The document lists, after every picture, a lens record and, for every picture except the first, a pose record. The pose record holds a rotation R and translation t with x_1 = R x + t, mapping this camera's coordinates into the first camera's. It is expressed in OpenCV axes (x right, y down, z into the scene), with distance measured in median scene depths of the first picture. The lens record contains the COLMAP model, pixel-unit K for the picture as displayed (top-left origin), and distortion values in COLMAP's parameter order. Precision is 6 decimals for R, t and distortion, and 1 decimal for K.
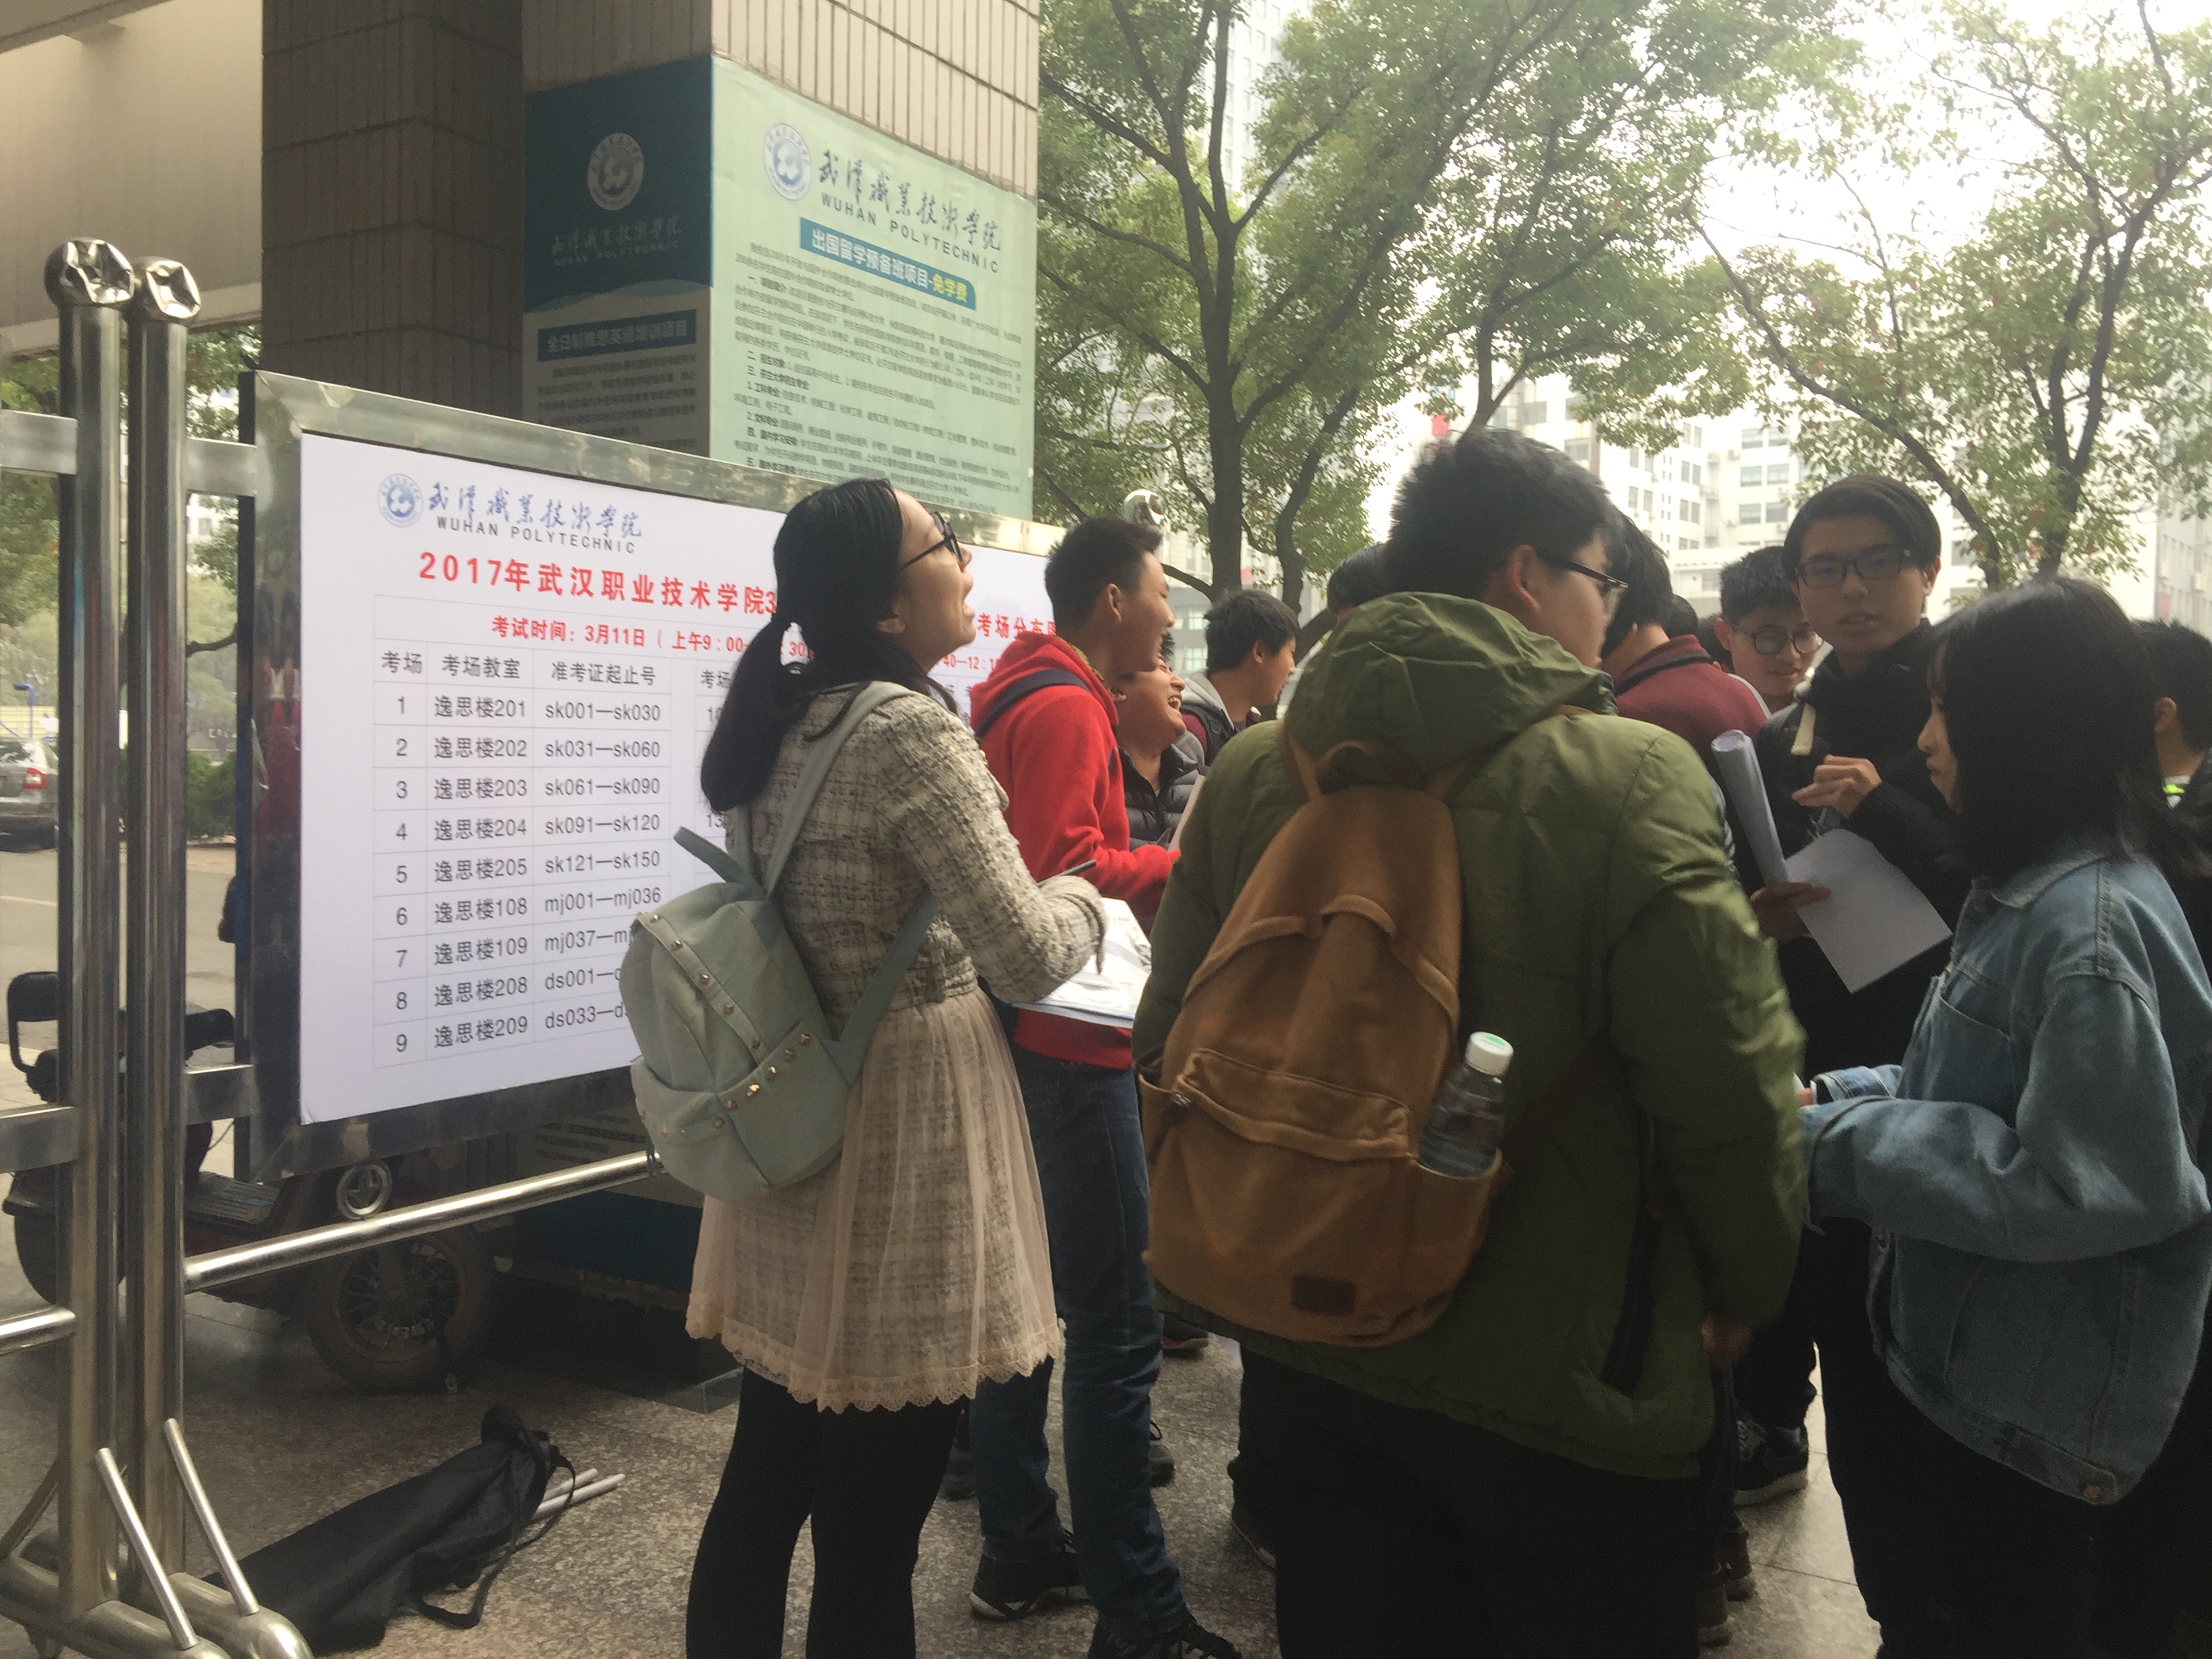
lens RADIAL K [[1874.2, 0, 1106.0], [0, 1874.2, 829.5], [0, 0, 1]] dist [0.001432, -0.072384]
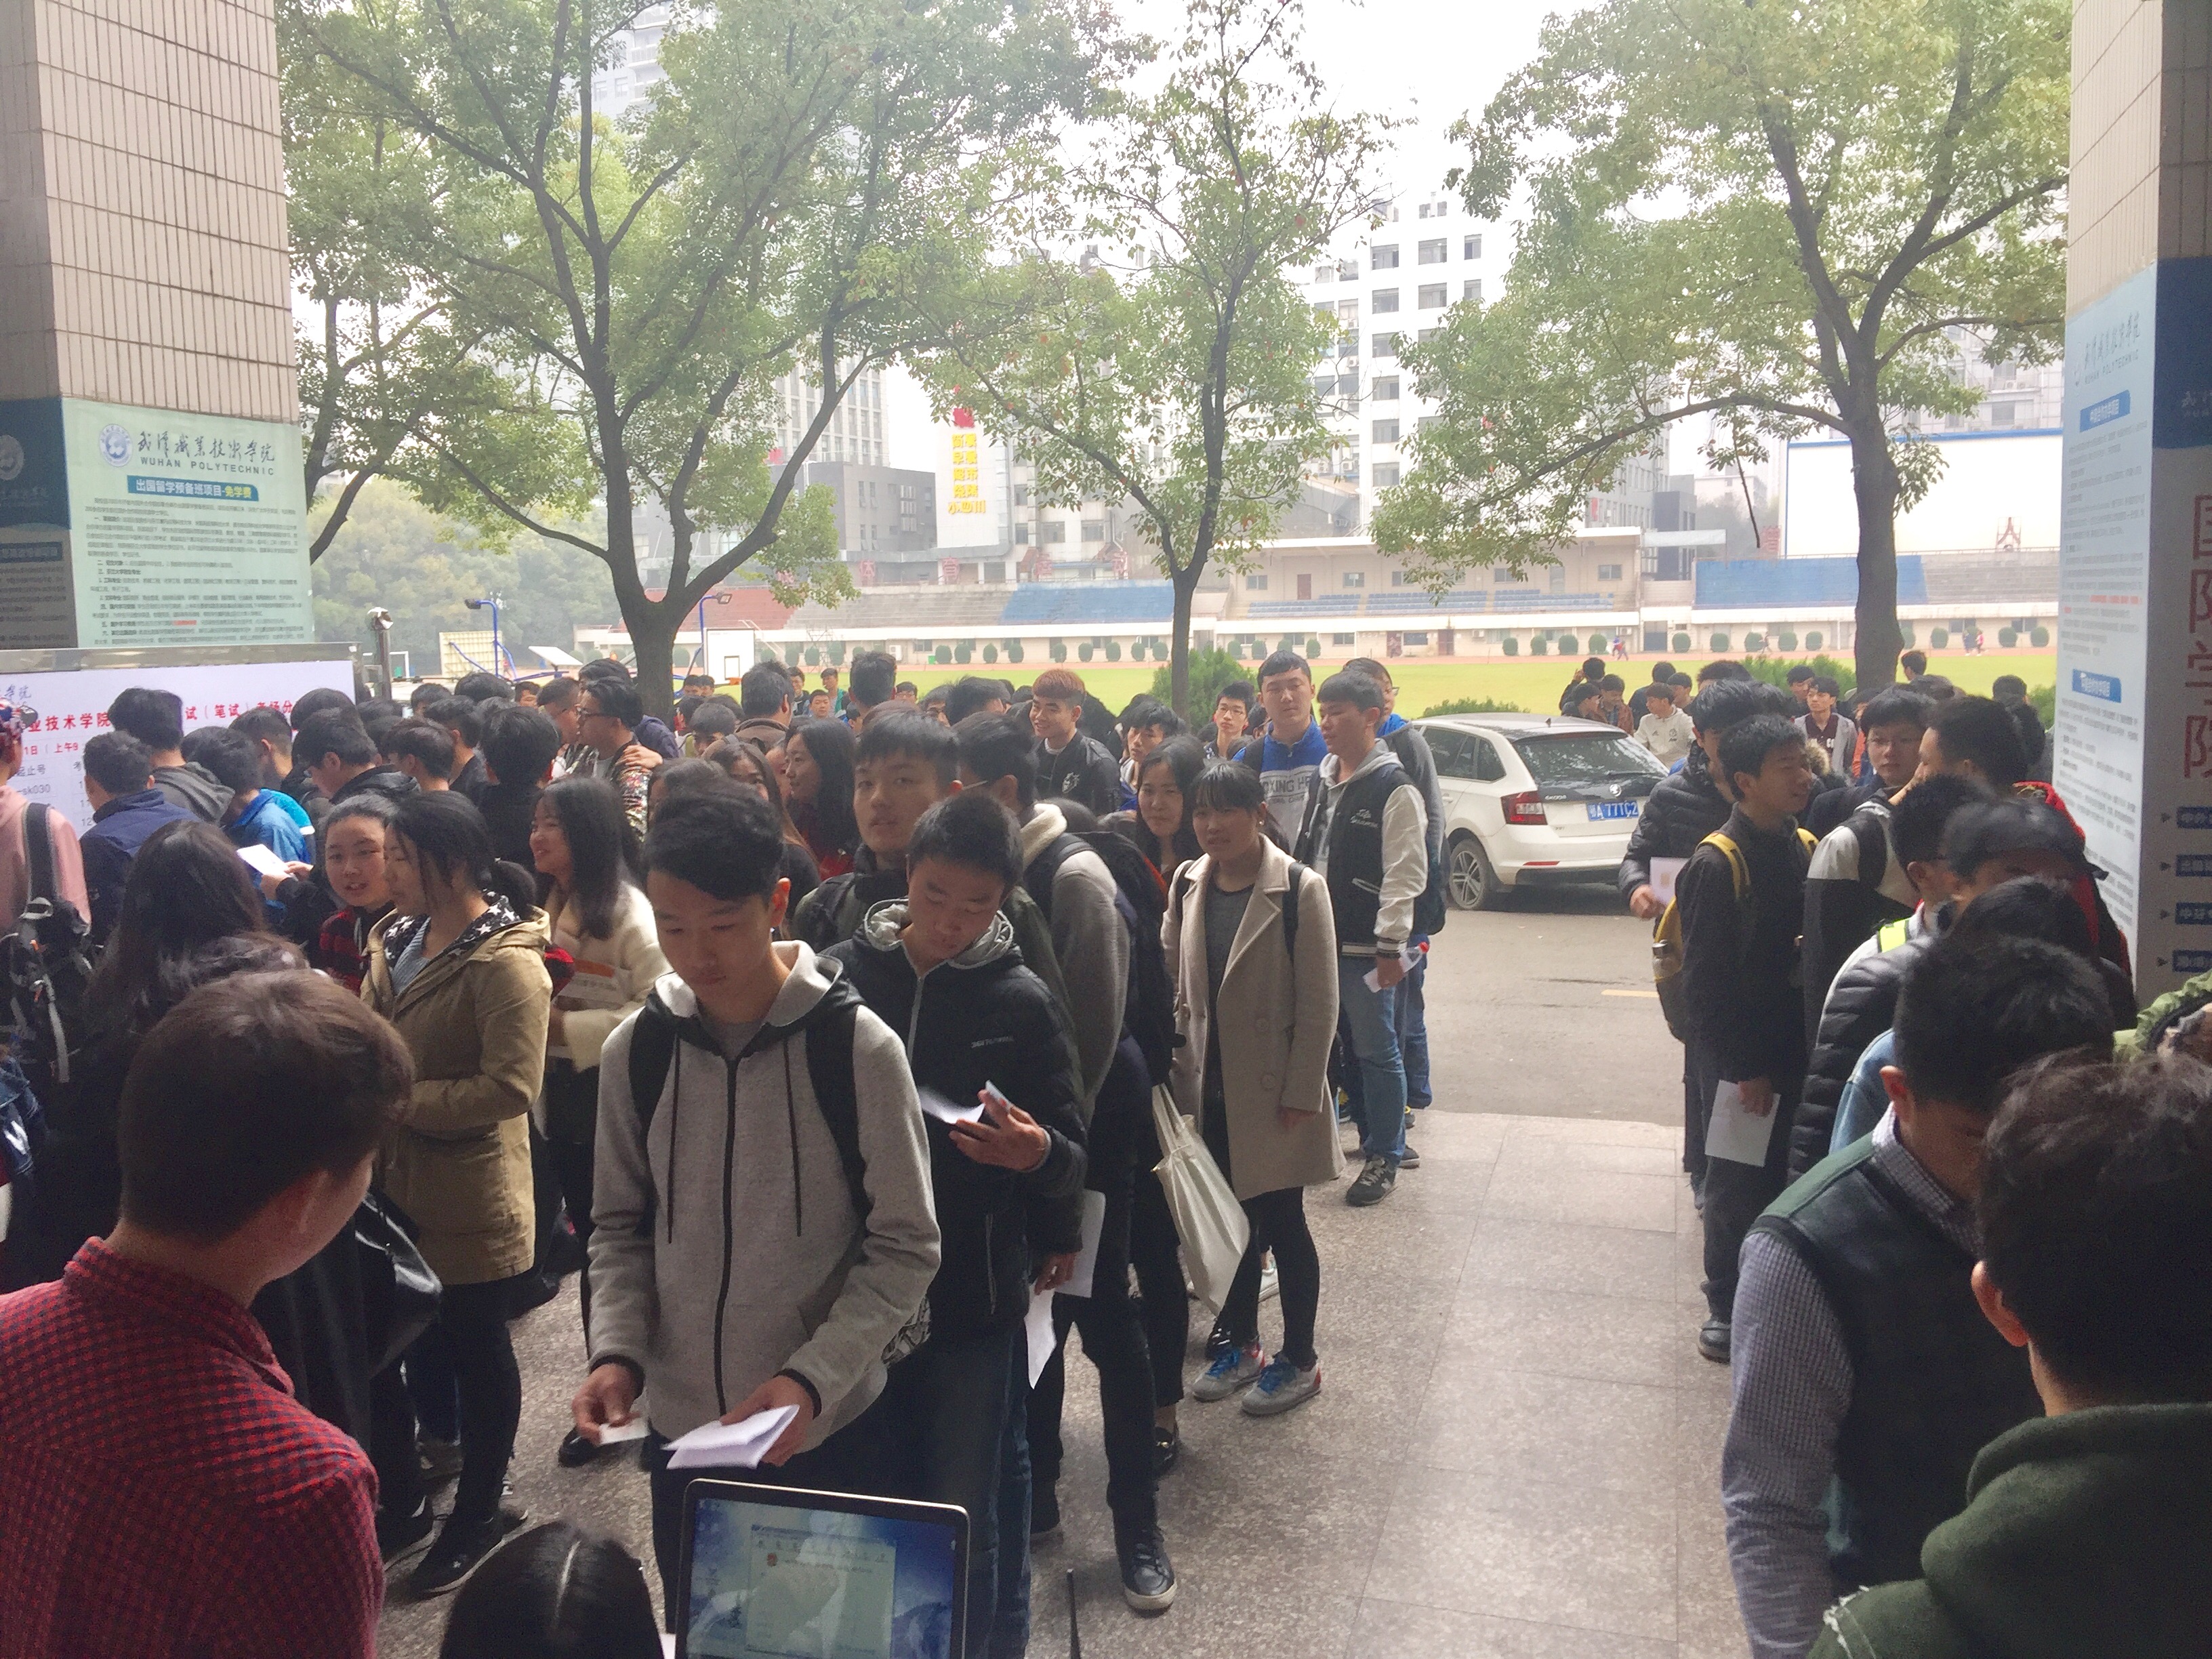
lens RADIAL K [[1874.2, 0, 1106.0], [0, 1874.2, 829.5], [0, 0, 1]] dist [0.001432, -0.072384]
pose [[0.971601, -0.052020, 0.230838, 0.284997], [0.036296, 0.996755, 0.071851, -0.096160], [-0.233827, -0.061431, 0.970336, -0.838418]]
